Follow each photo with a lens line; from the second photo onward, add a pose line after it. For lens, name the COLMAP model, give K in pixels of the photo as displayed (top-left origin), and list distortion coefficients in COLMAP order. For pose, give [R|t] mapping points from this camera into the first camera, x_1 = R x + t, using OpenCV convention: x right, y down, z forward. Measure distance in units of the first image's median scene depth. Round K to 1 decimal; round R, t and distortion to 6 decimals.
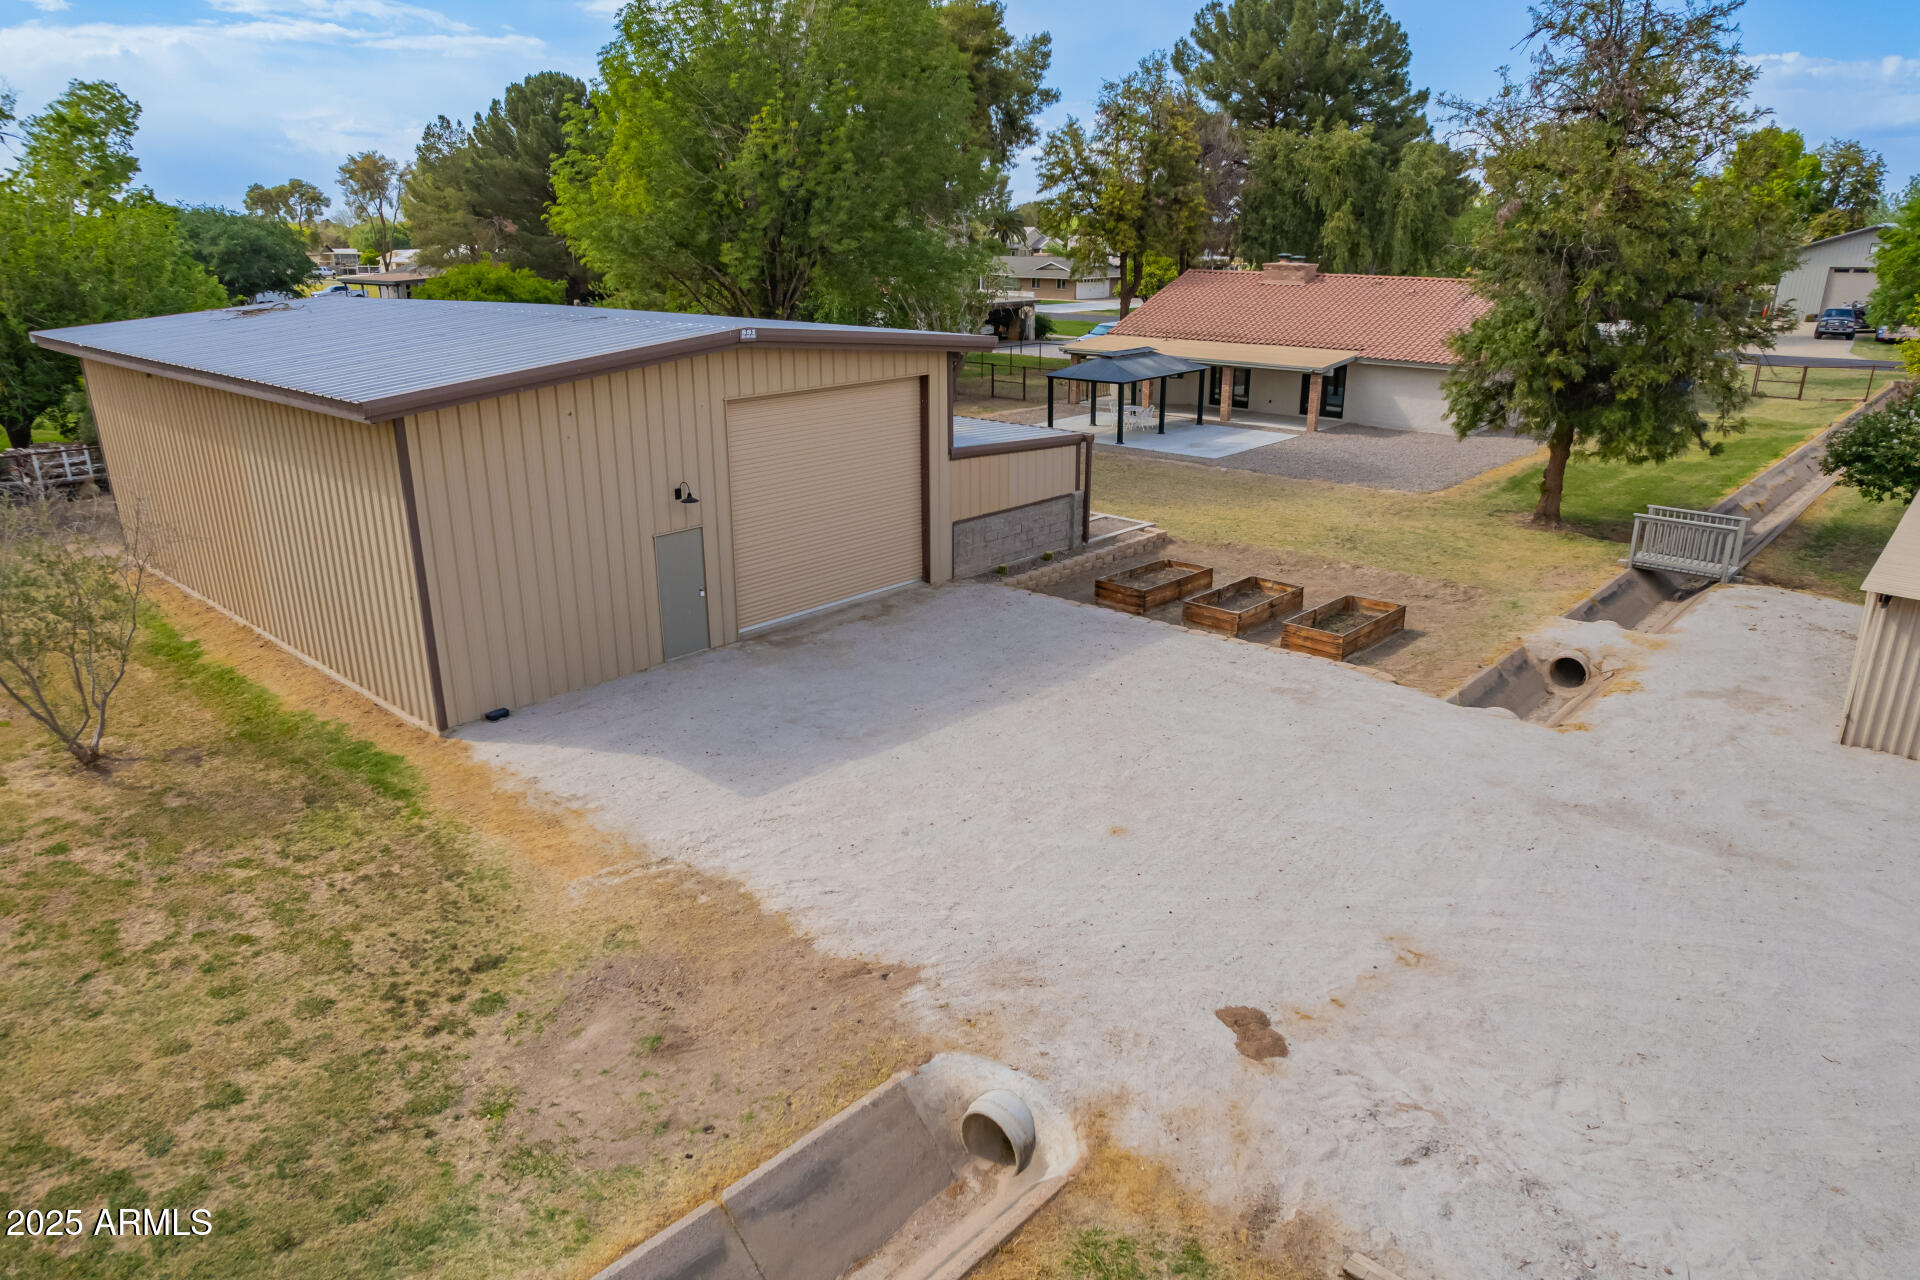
lens RADIAL K [[1233.5, 0, 948.9], [0, 1233.5, 644.1], [0, 0, 1]] dist [-0.056480, 0.046472]
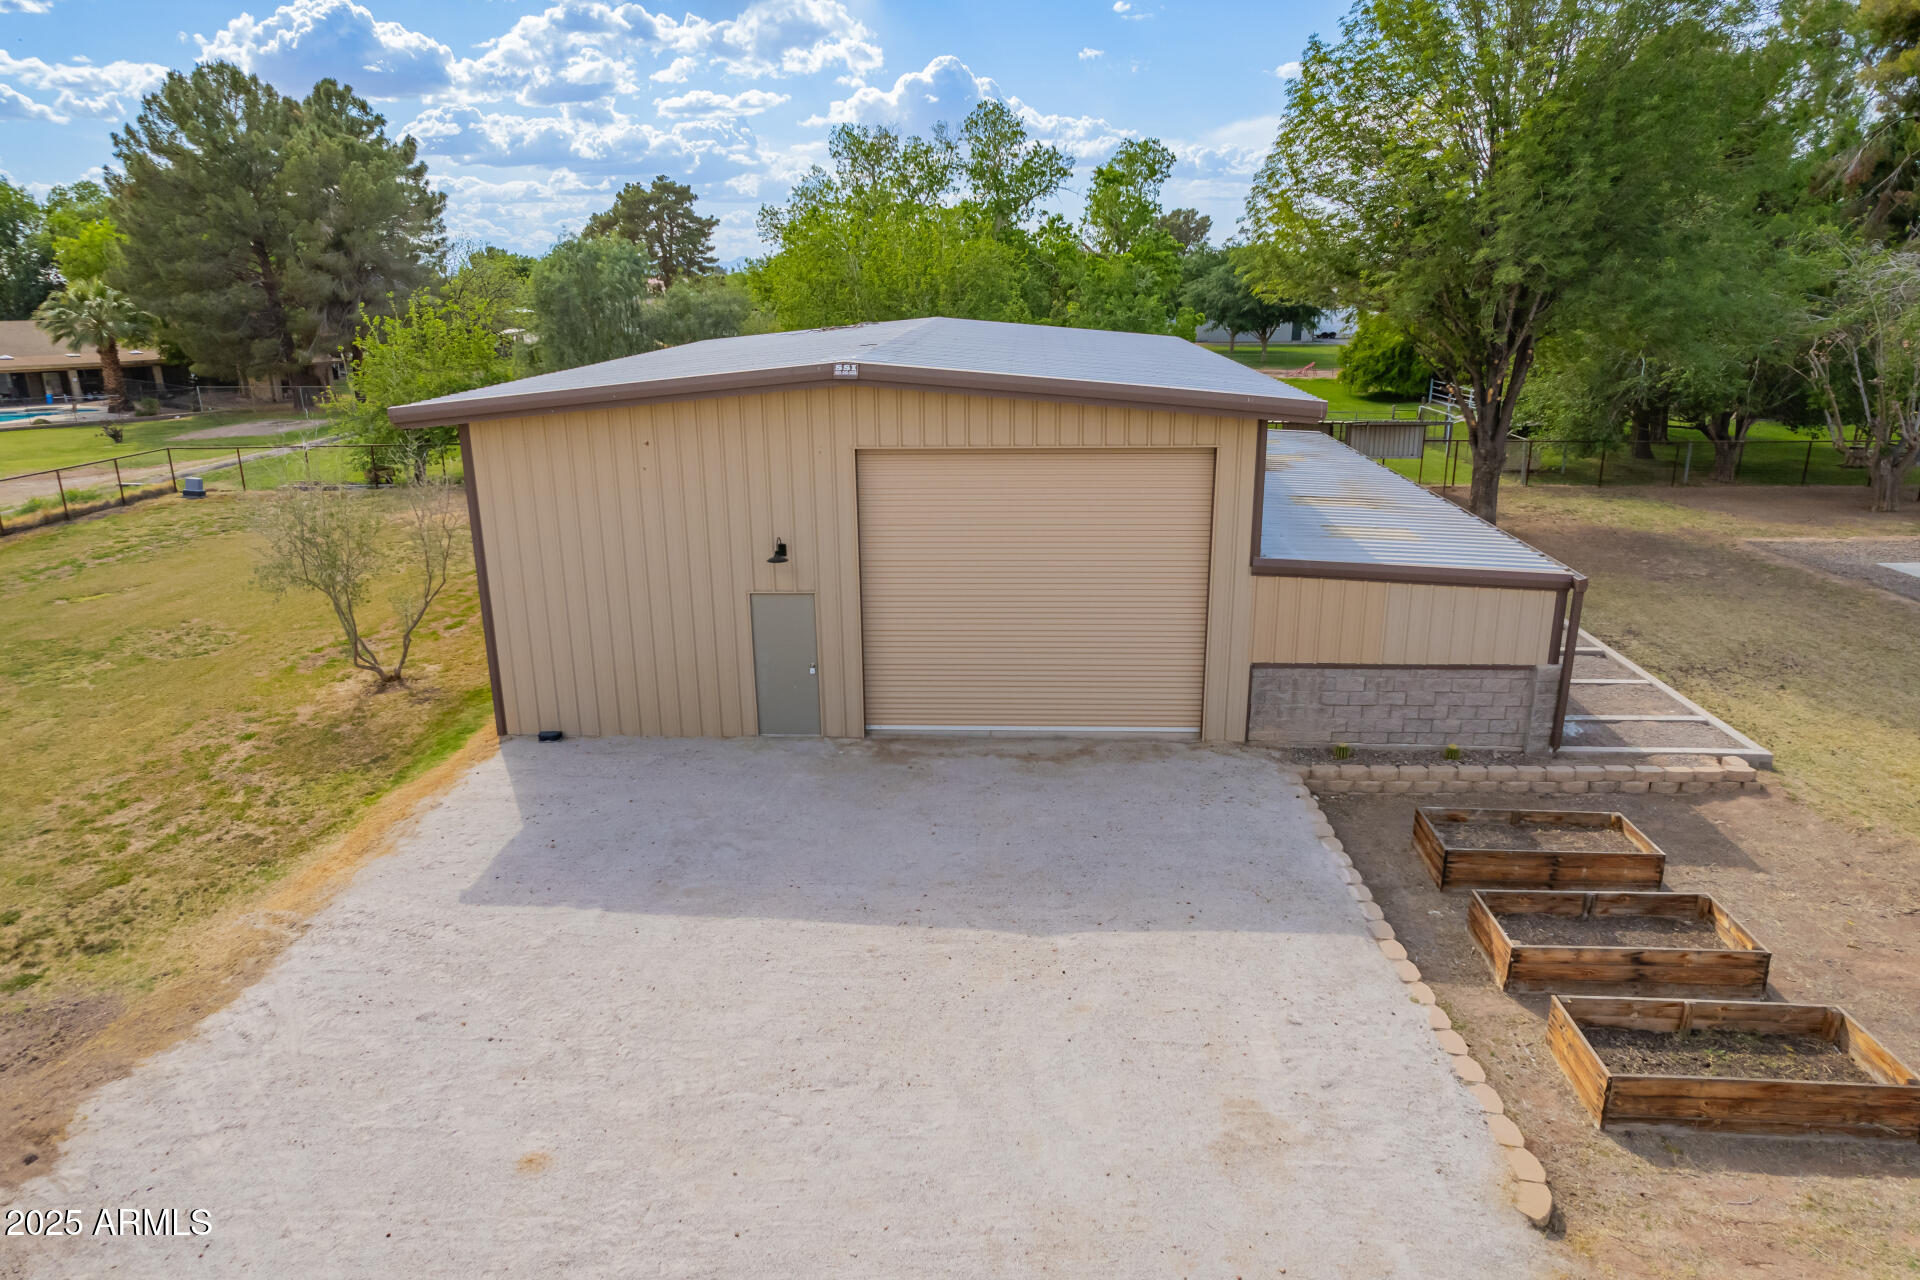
lens RADIAL K [[1233.5, 0, 959.4], [0, 1233.5, 643.4], [0, 0, 1]] dist [-0.056480, 0.046472]
pose [[0.636575, 0.216363, -0.740243, 0.411904], [-0.238508, 0.968017, 0.077832, -0.125926], [0.733407, 0.127008, 0.667820, 0.425601]]
